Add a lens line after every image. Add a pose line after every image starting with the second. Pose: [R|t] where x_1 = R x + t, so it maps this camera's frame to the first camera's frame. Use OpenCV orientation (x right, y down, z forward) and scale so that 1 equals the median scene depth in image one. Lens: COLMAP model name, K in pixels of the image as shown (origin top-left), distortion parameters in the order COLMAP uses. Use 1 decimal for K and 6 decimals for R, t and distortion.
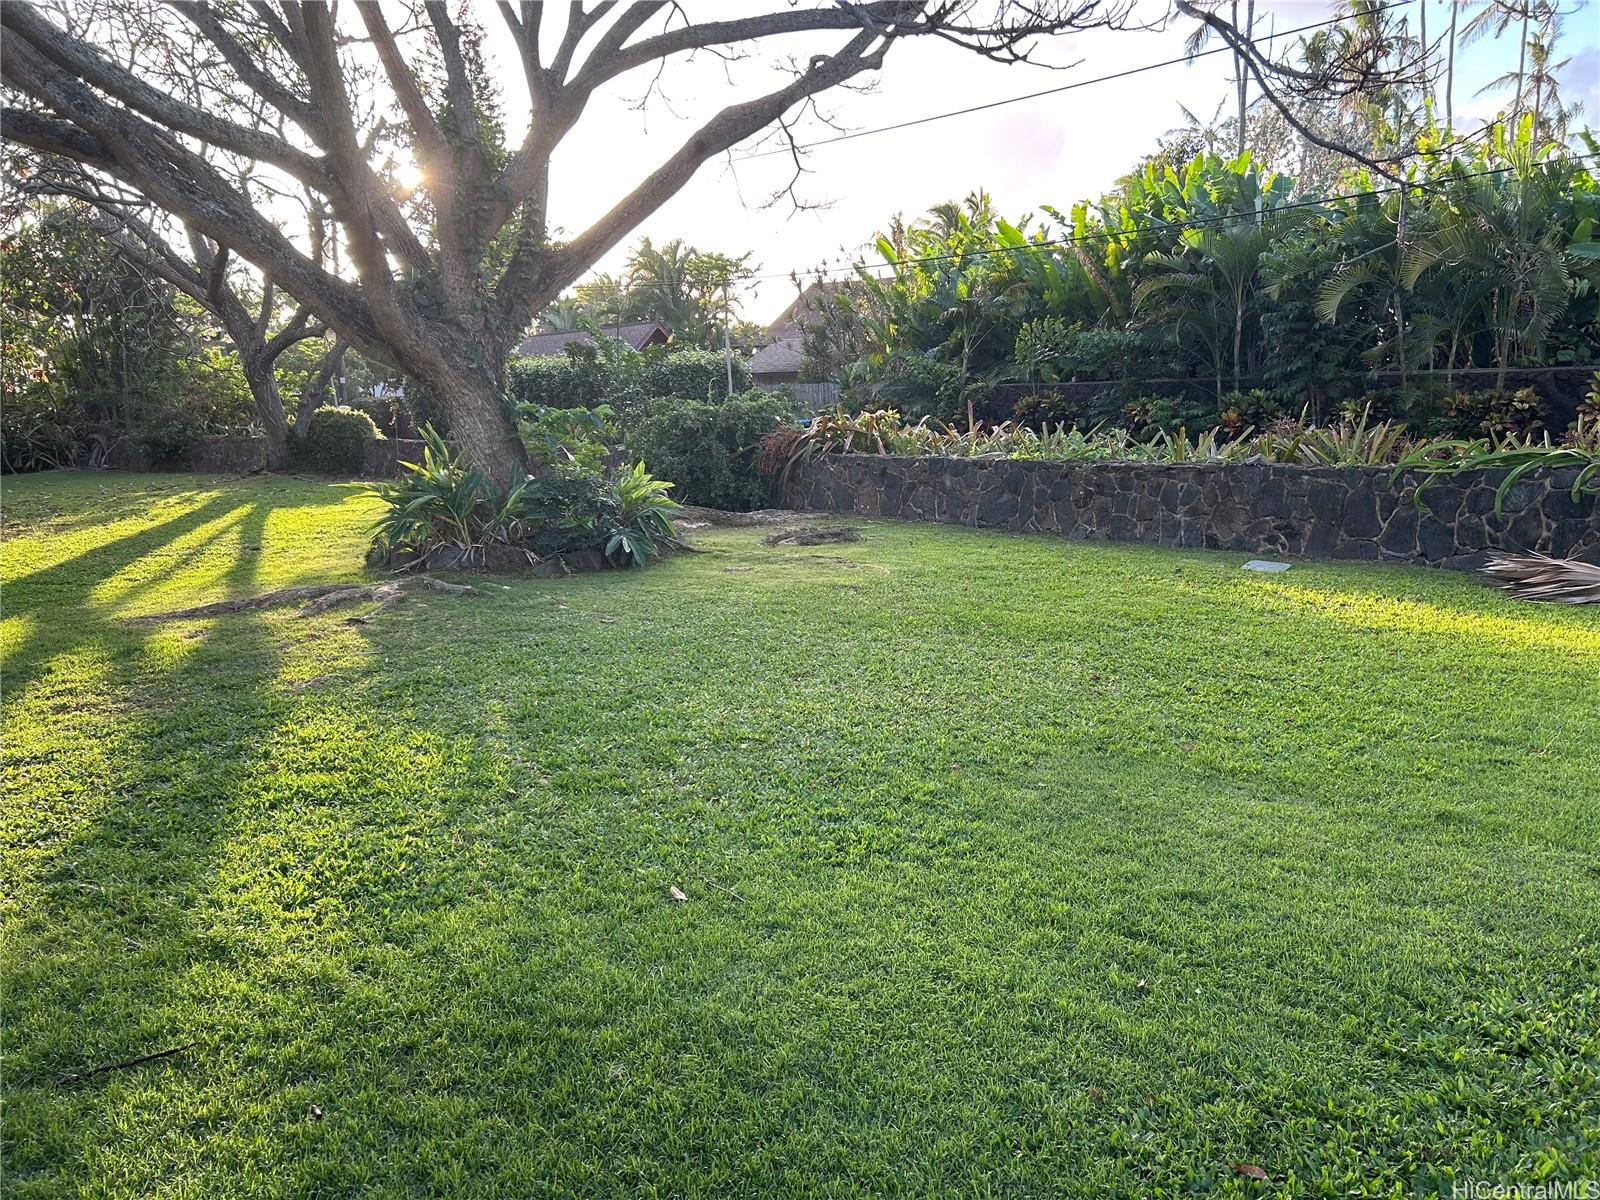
lens RADIAL K [[1203.6, 0, 801.0], [0, 1203.6, 572.3], [0, 0, 1]] dist [0.056786, -0.067012]
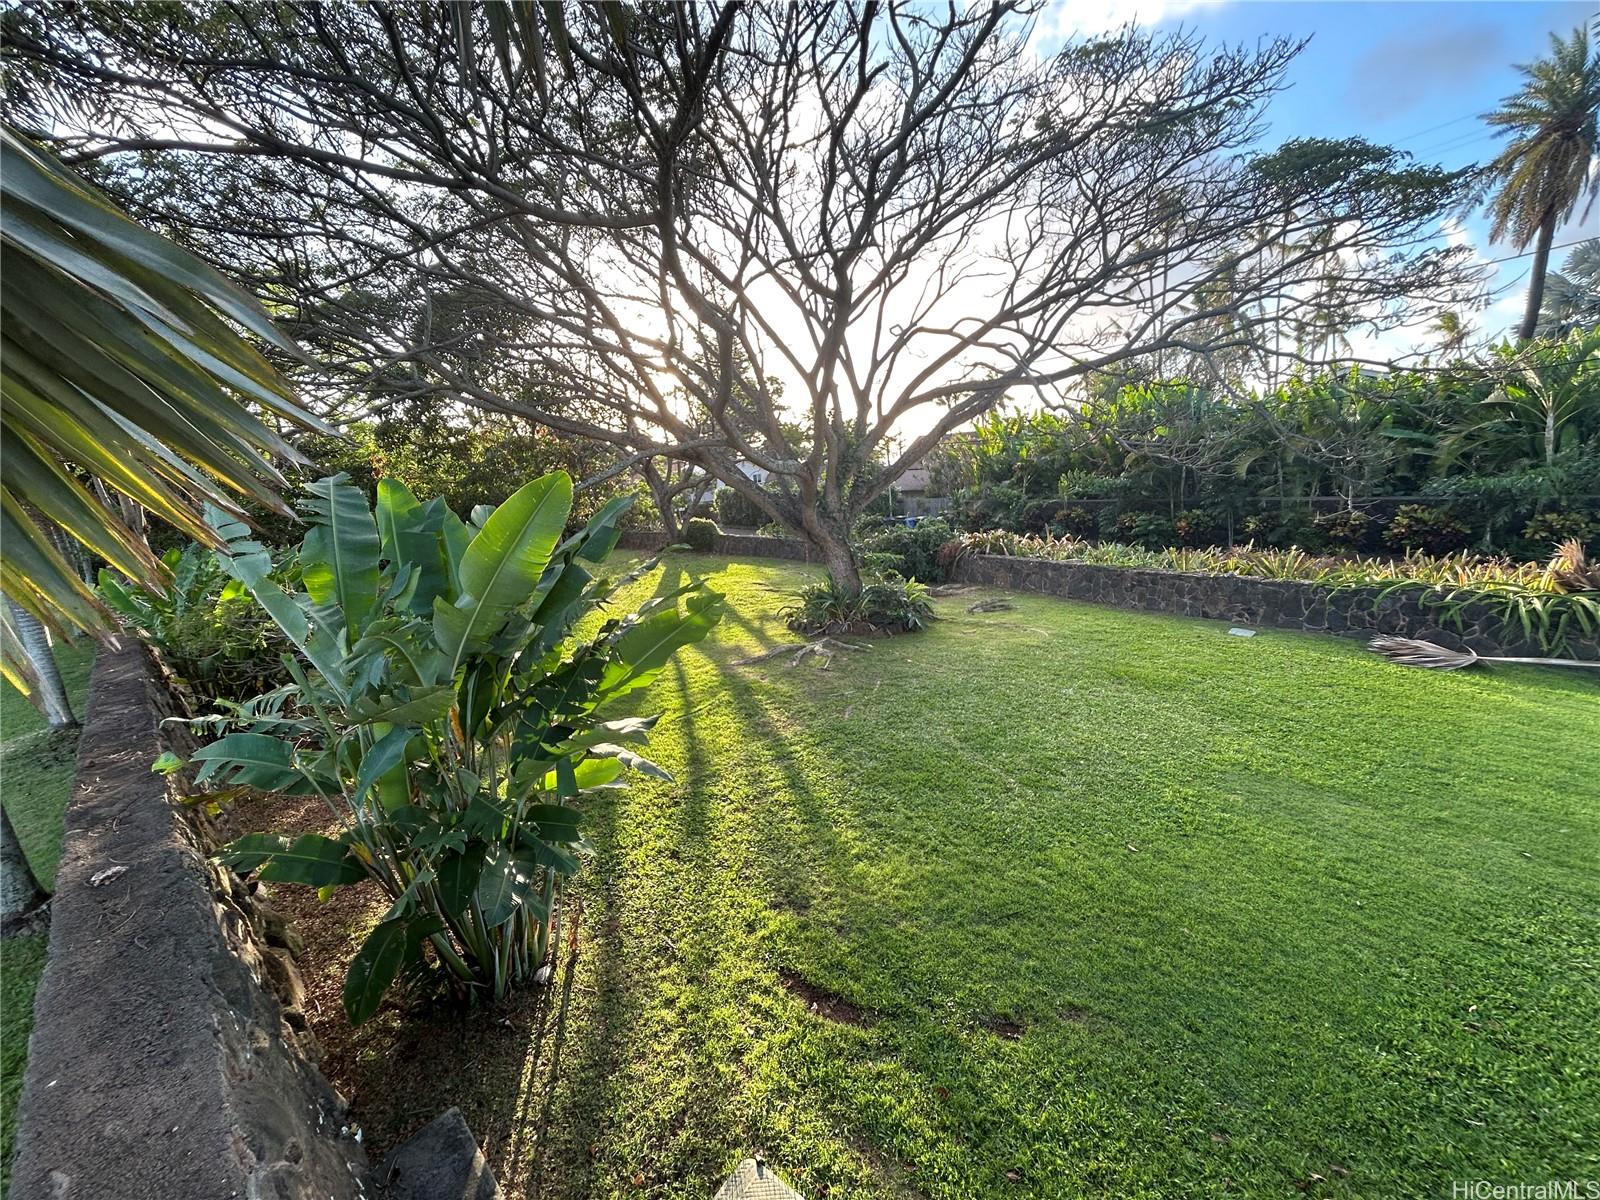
lens RADIAL K [[646.0, 0, 798.2], [0, 646.0, 596.1], [0, 0, 1]] dist [0.003547, -0.002429]
pose [[0.992406, -0.013576, -0.122258, -0.197652], [0.018763, 0.998967, 0.041381, -0.110444], [0.121570, -0.043360, 0.991635, -0.145194]]
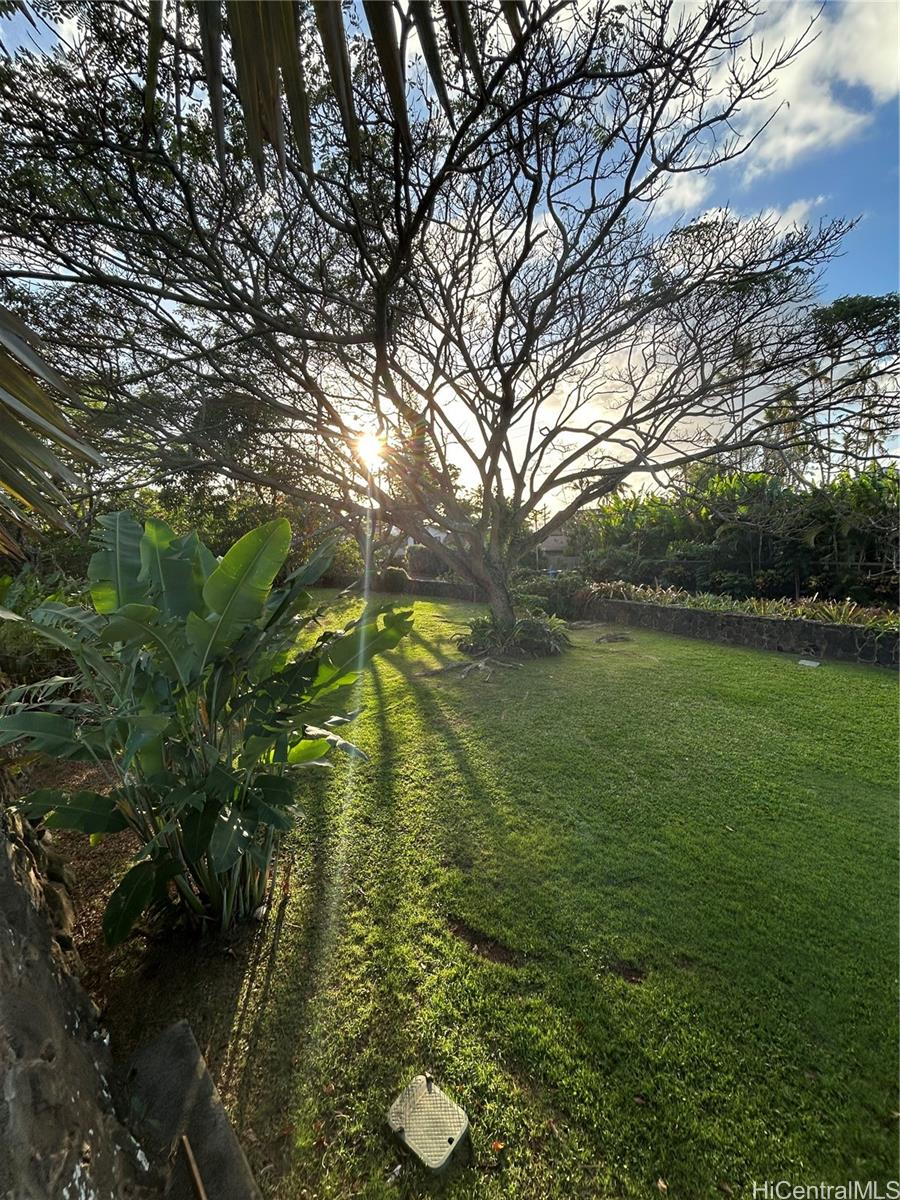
lens RADIAL K [[484.5, 0, 456.1], [0, 484.5, 599.3], [0, 0, 1]] dist [0.003547, -0.002429]
pose [[0.989806, 0.006830, -0.142256, -0.201972], [-0.009674, 0.999767, -0.019307, -0.103135], [0.142091, 0.020487, 0.989642, -0.137391]]
